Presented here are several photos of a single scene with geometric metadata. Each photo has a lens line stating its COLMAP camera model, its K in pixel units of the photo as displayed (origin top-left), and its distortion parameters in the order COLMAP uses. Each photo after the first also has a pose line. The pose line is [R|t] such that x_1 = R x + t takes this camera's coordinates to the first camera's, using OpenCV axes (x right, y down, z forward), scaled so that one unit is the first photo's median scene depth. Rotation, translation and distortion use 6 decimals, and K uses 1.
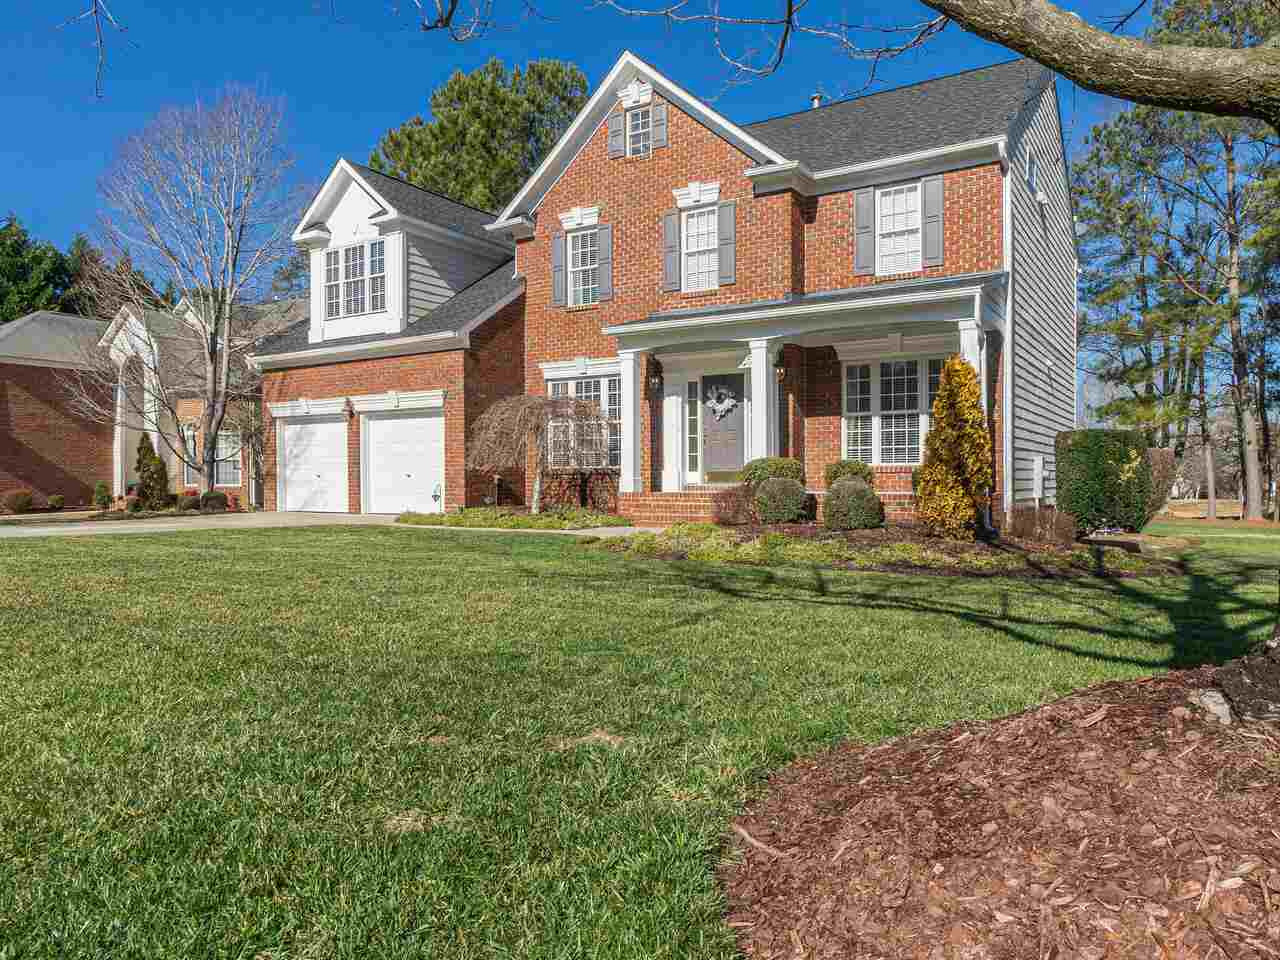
lens RADIAL K [[915.9, 0, 640.8], [0, 915.9, 482.8], [0, 0, 1]] dist [-0.009788, 0.004843]
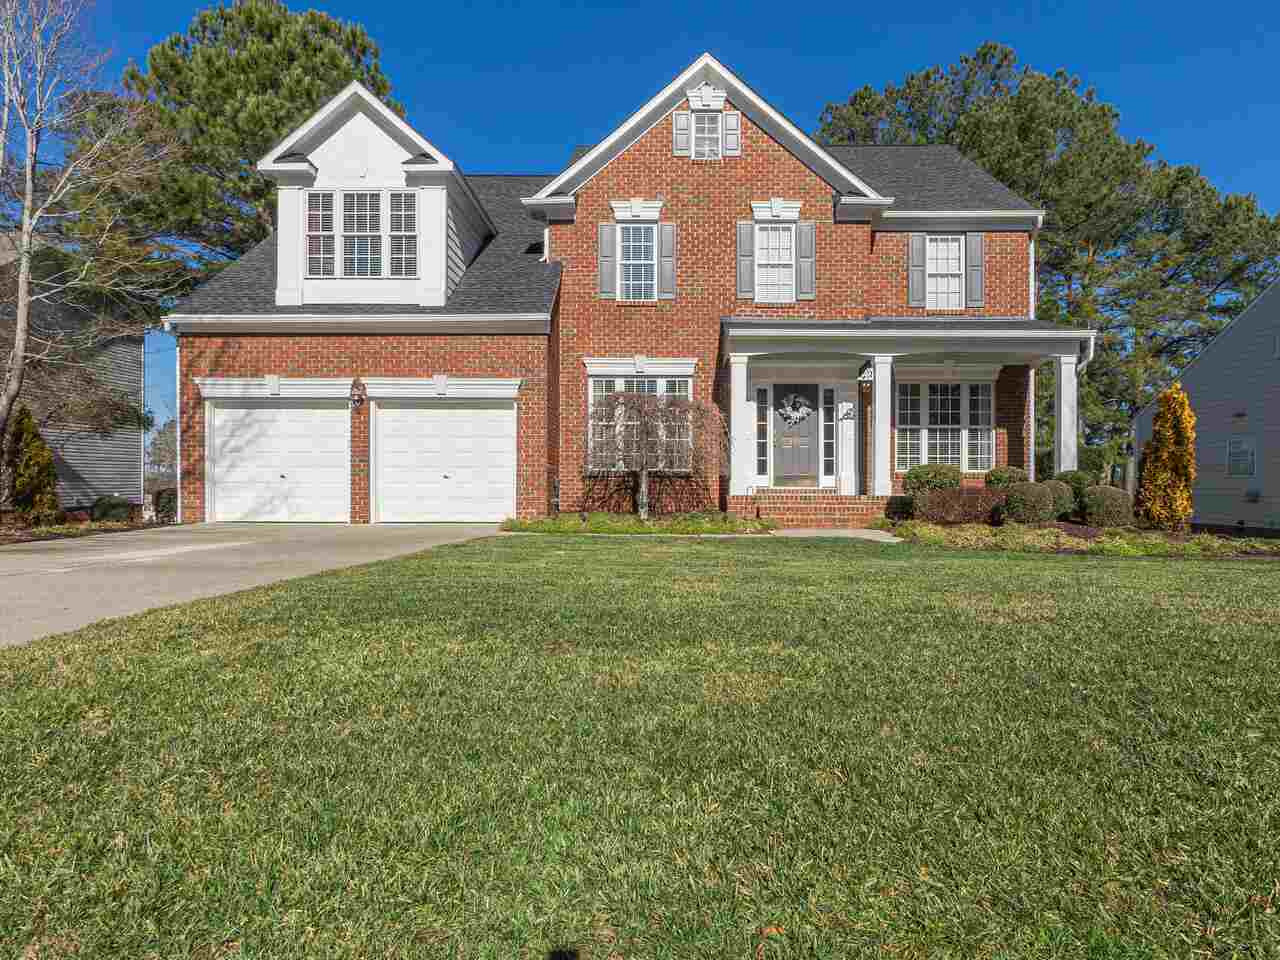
lens RADIAL K [[839.4, 0, 649.4], [0, 839.4, 481.0], [0, 0, 1]] dist [-0.009640, 0.002219]
pose [[0.839775, 0.005448, 0.542908, -0.537361], [-0.003114, 0.999982, -0.005217, -0.000280], [-0.542926, 0.002690, 0.839776, 0.256837]]
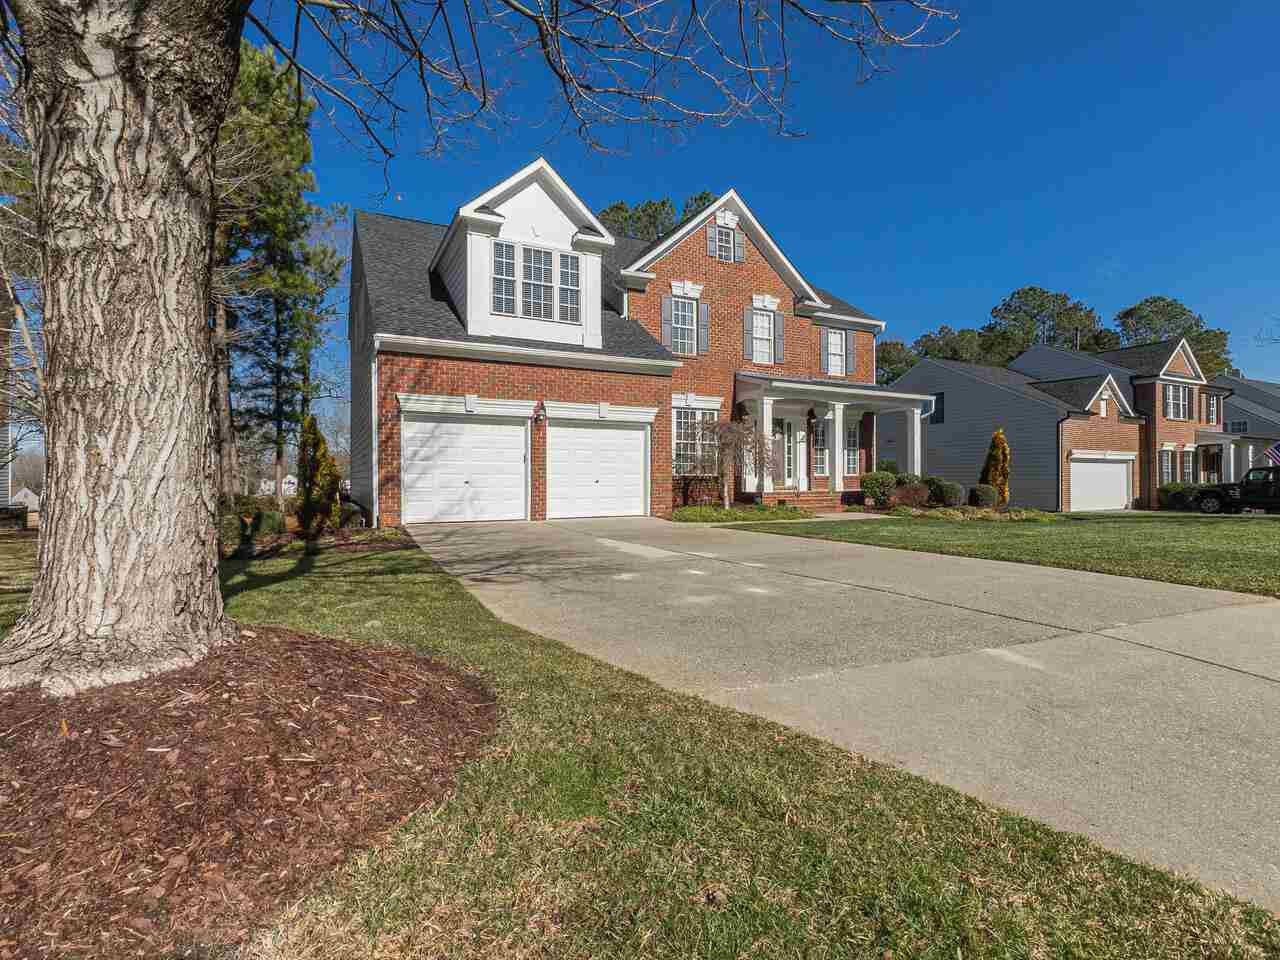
lens RADIAL K [[619.3, 0, 645.8], [0, 619.3, 475.9], [0, 0, 1]] dist [-0.004968, 0.001385]
pose [[0.486616, 0.002373, 0.873613, -0.901031], [0.002384, 0.999989, -0.004044, -0.011552], [-0.873613, 0.004051, 0.486605, 0.615679]]
